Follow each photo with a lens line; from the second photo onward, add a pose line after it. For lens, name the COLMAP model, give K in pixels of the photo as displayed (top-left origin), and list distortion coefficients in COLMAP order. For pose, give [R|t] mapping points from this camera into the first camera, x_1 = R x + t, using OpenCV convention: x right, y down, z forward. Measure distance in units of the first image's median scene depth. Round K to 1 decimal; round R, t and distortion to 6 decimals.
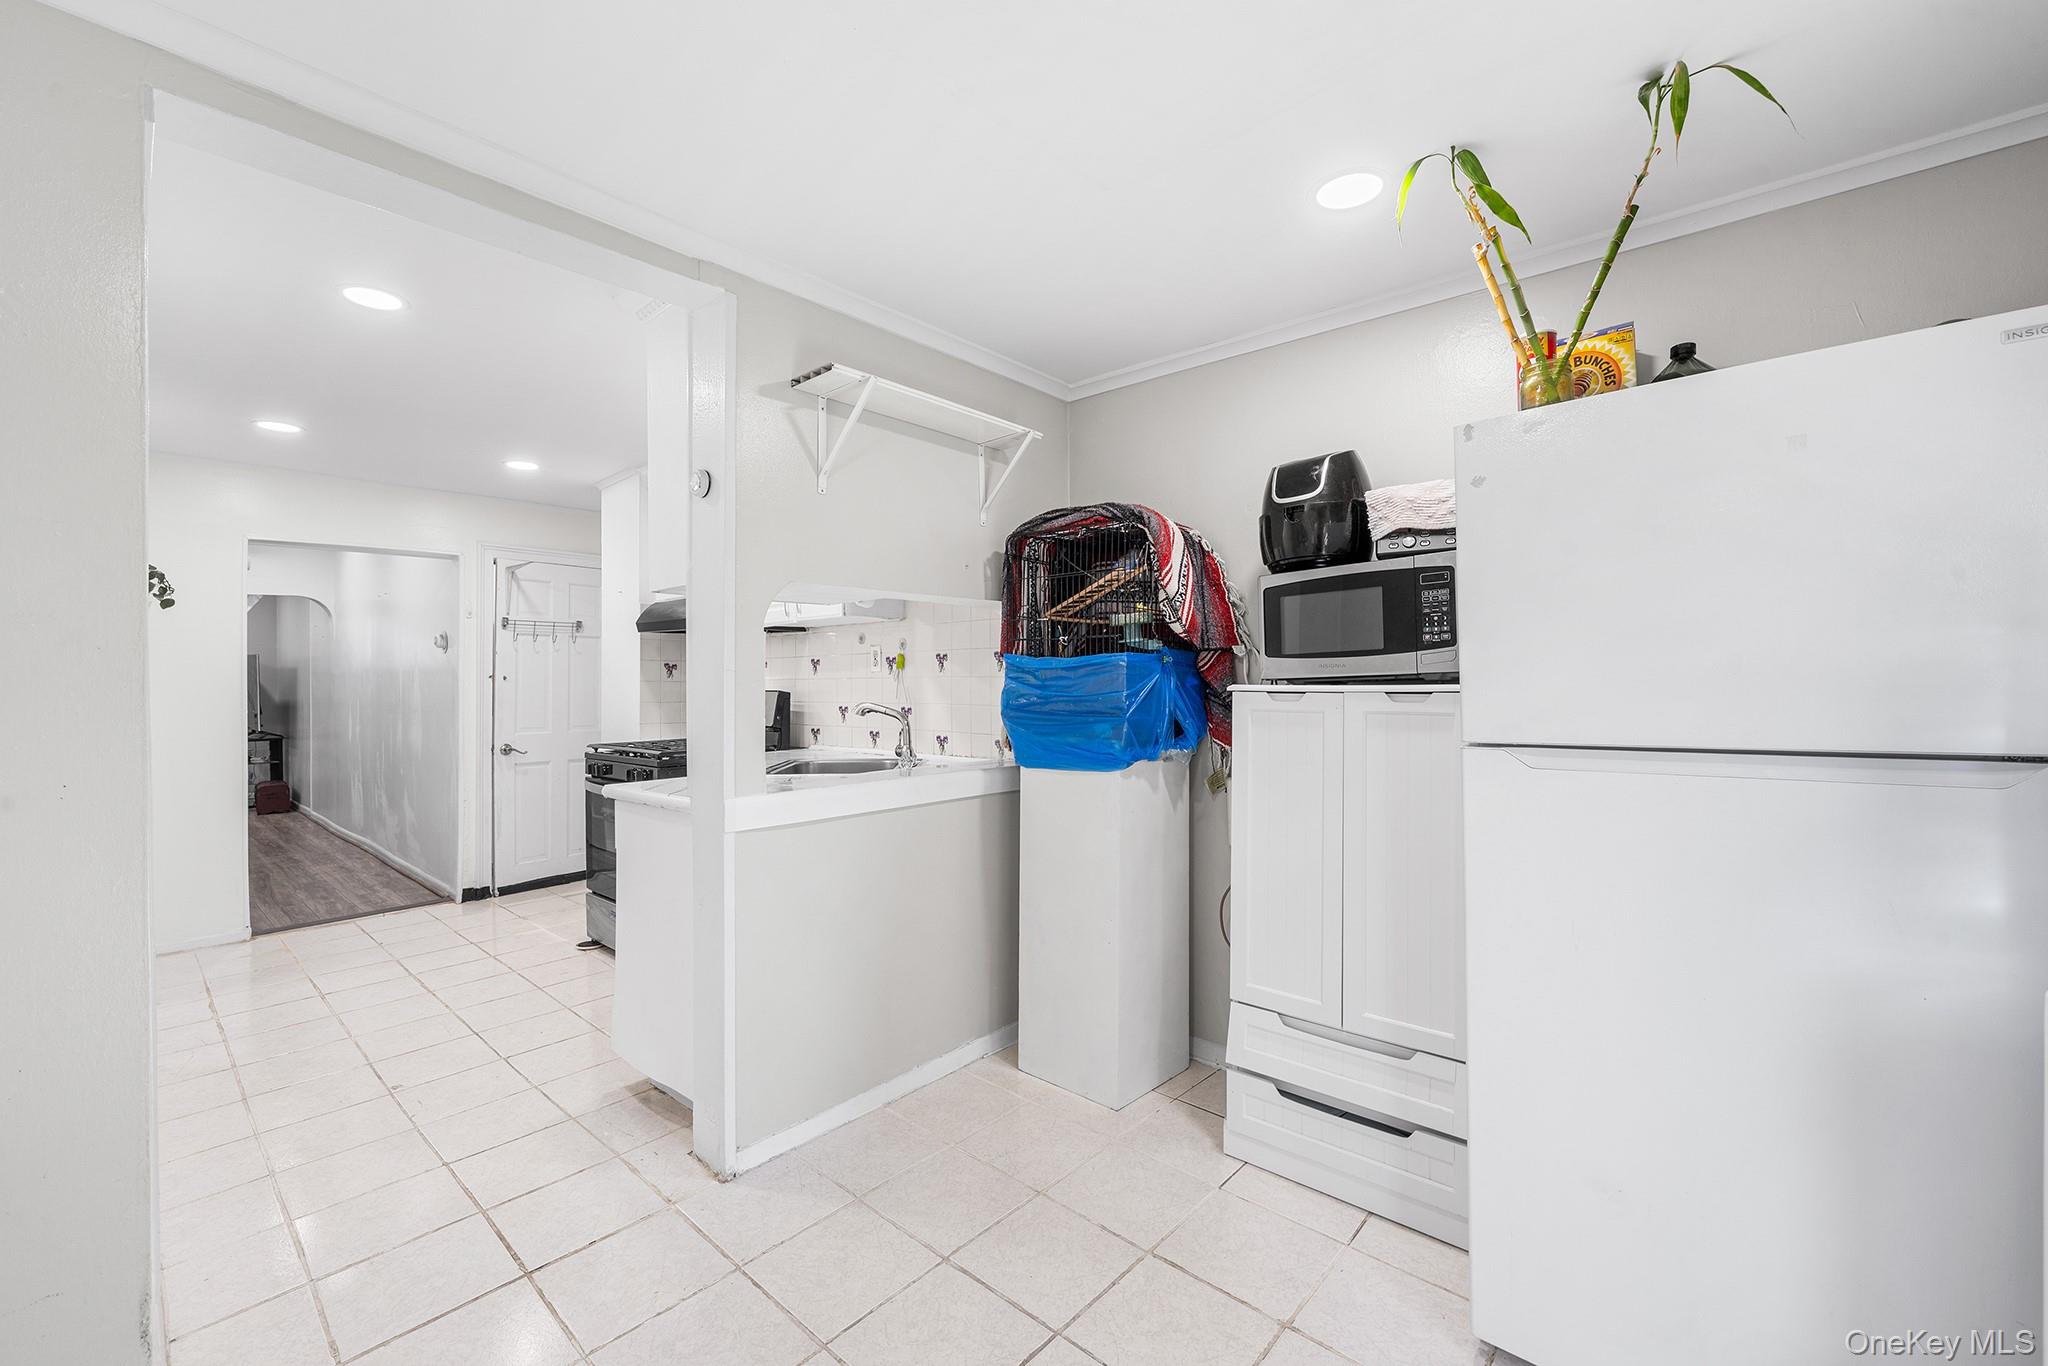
lens RADIAL K [[828.1, 0, 1024.0], [0, 828.1, 683.0], [0, 0, 1]] dist [0.000568, 0.000006]
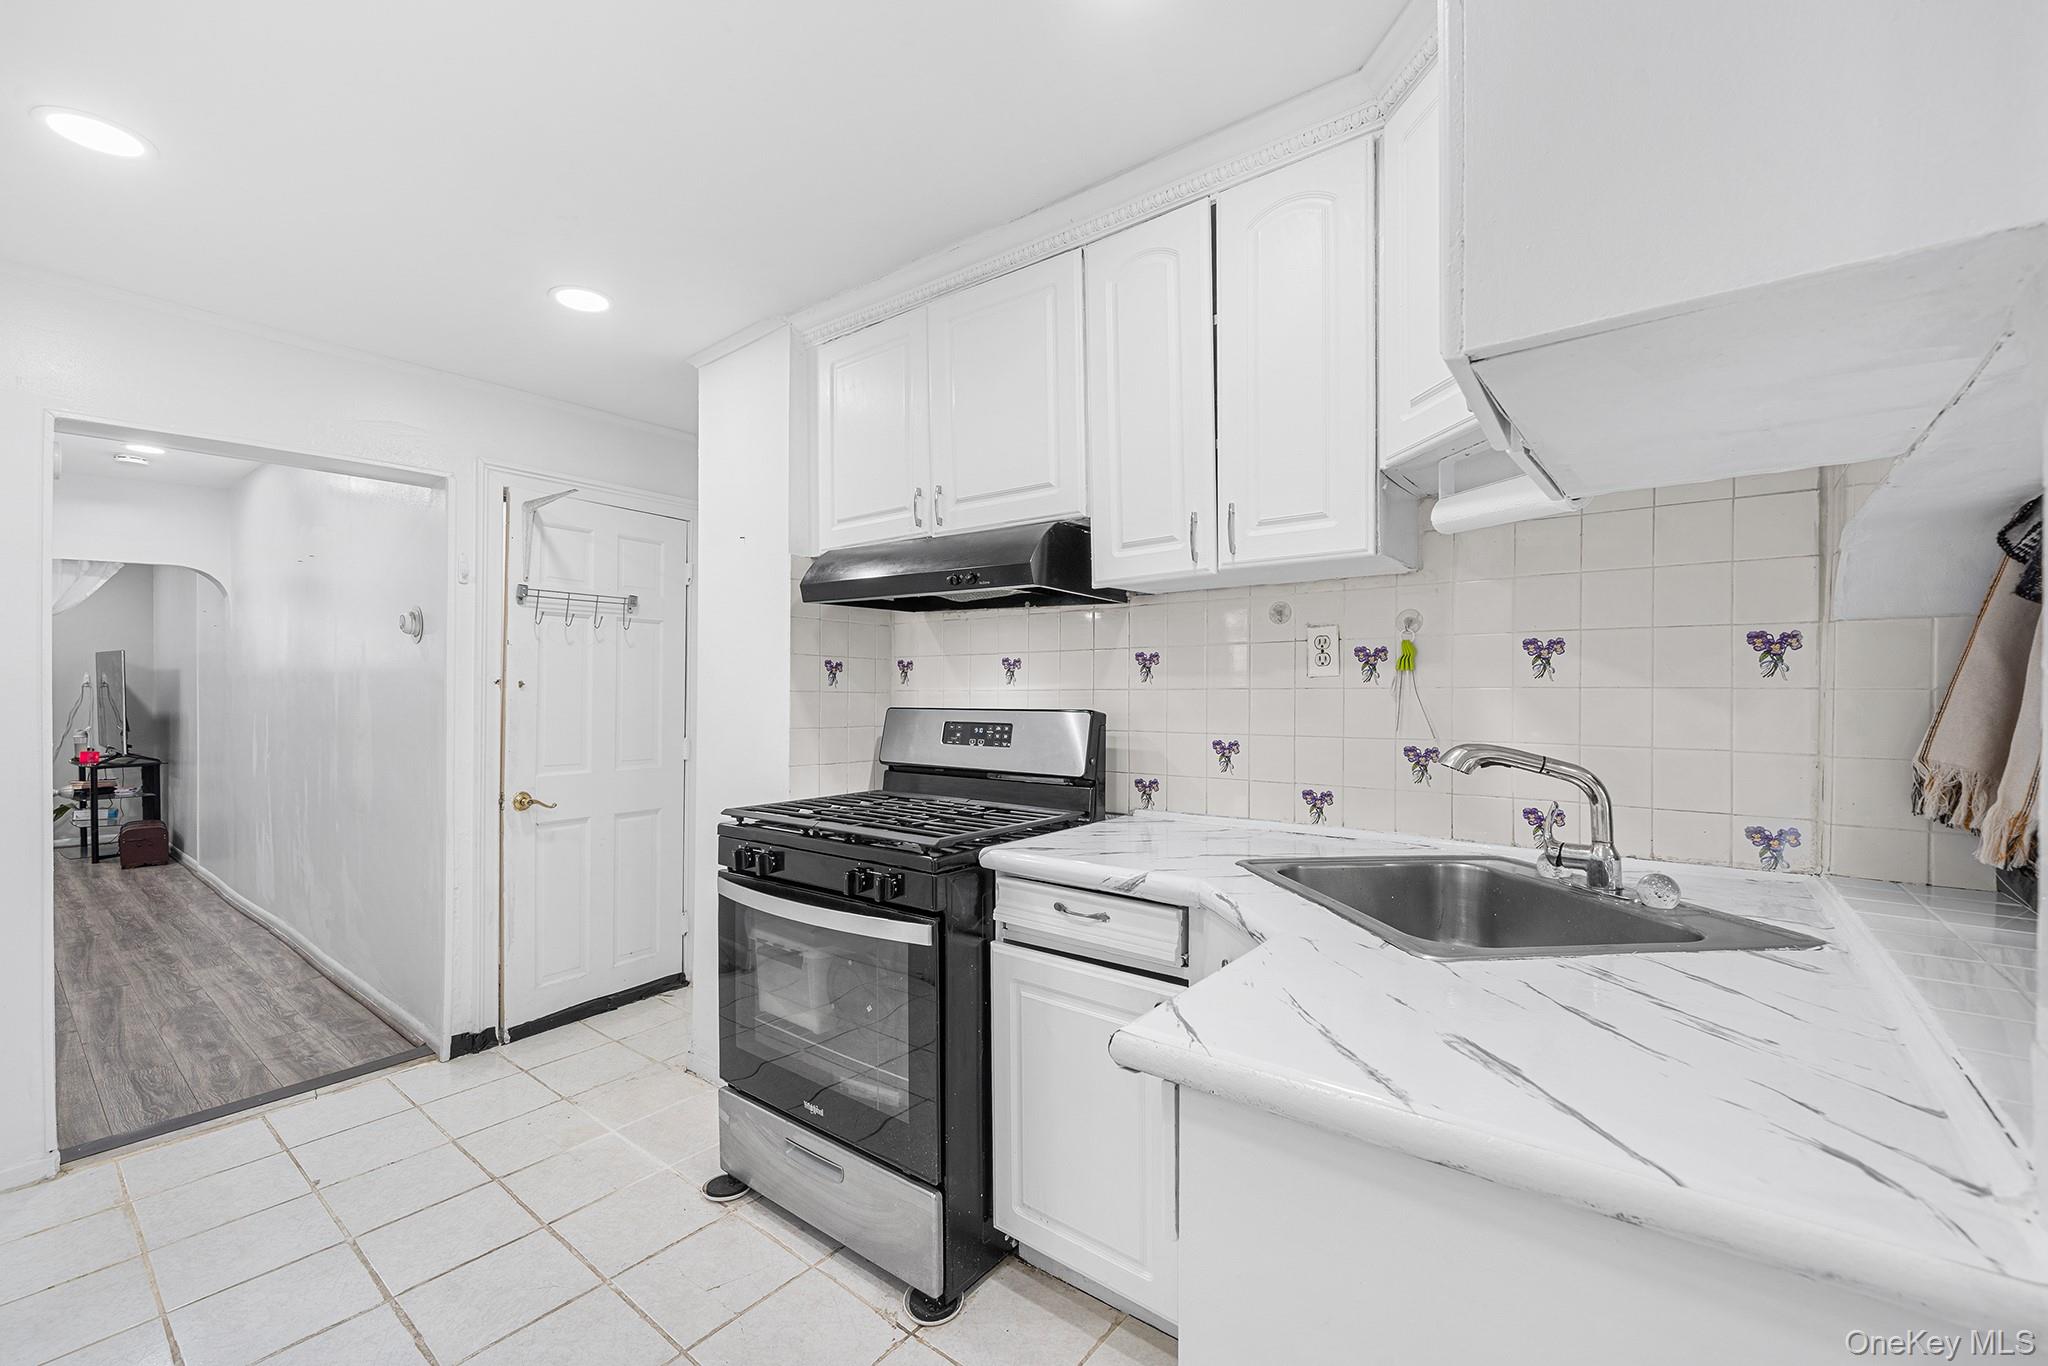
lens RADIAL K [[840.1, 0, 1017.7], [0, 840.1, 697.2], [0, 0, 1]] dist [-0.001519, 0.000032]
pose [[0.998402, 0.006087, 0.056181, -0.294639], [-0.006313, 0.999973, 0.003839, -0.001092], [-0.056156, -0.004187, 0.998413, 0.359996]]
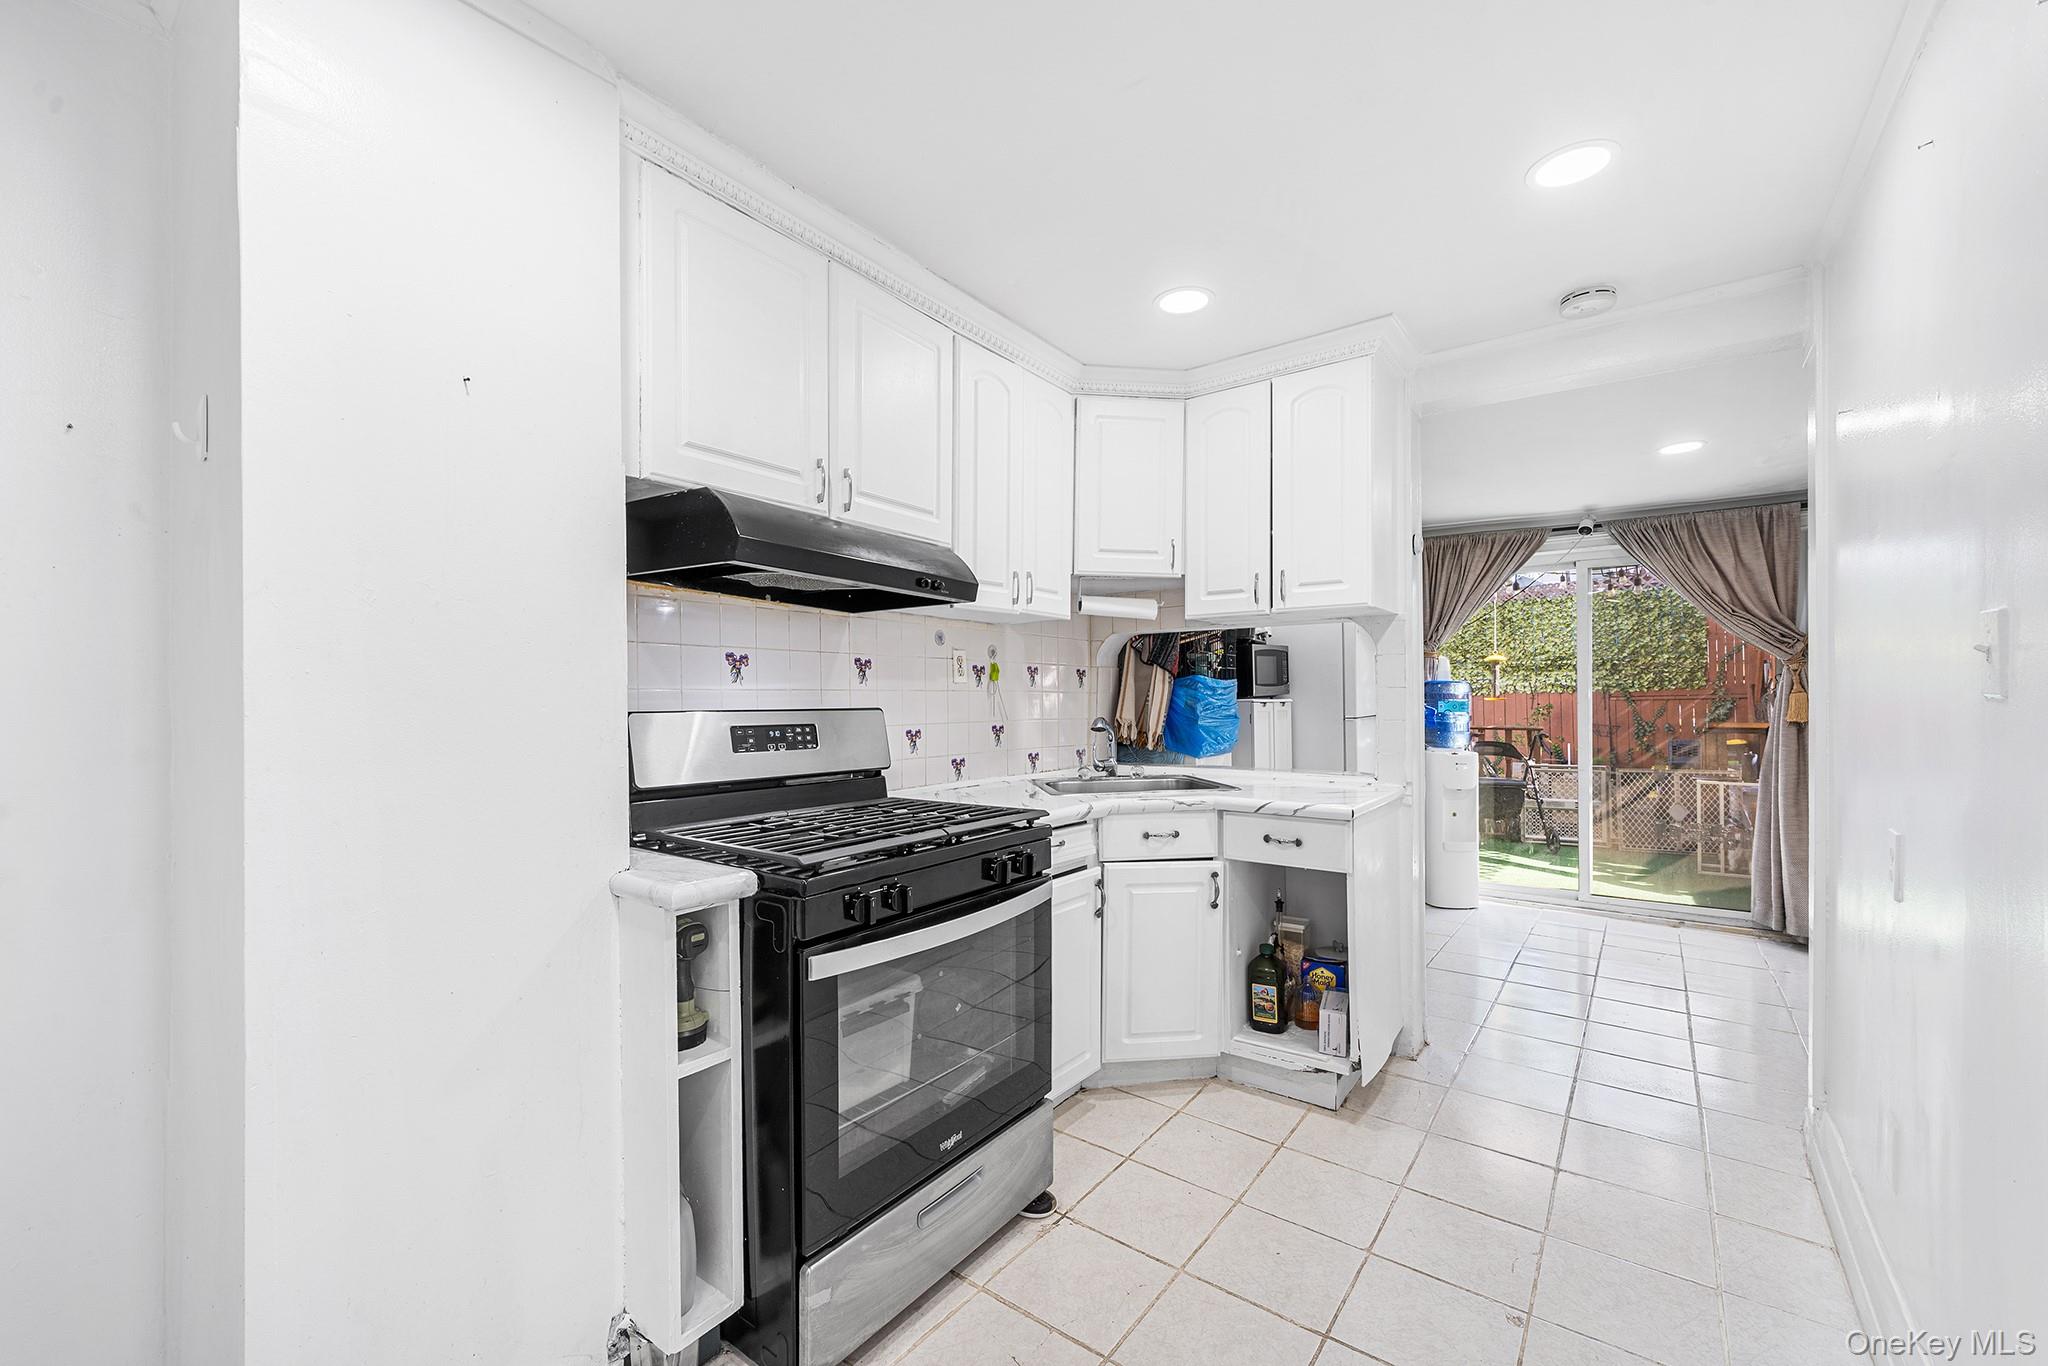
lens RADIAL K [[831.9, 0, 999.3], [0, 831.9, 703.8], [0, 0, 1]] dist [0.000908, 0.000019]
pose [[-0.066244, 0.001915, 0.997802, -0.716840], [0.005498, 0.999984, -0.001554, 0.005727], [-0.997788, 0.005383, -0.066254, 0.750399]]
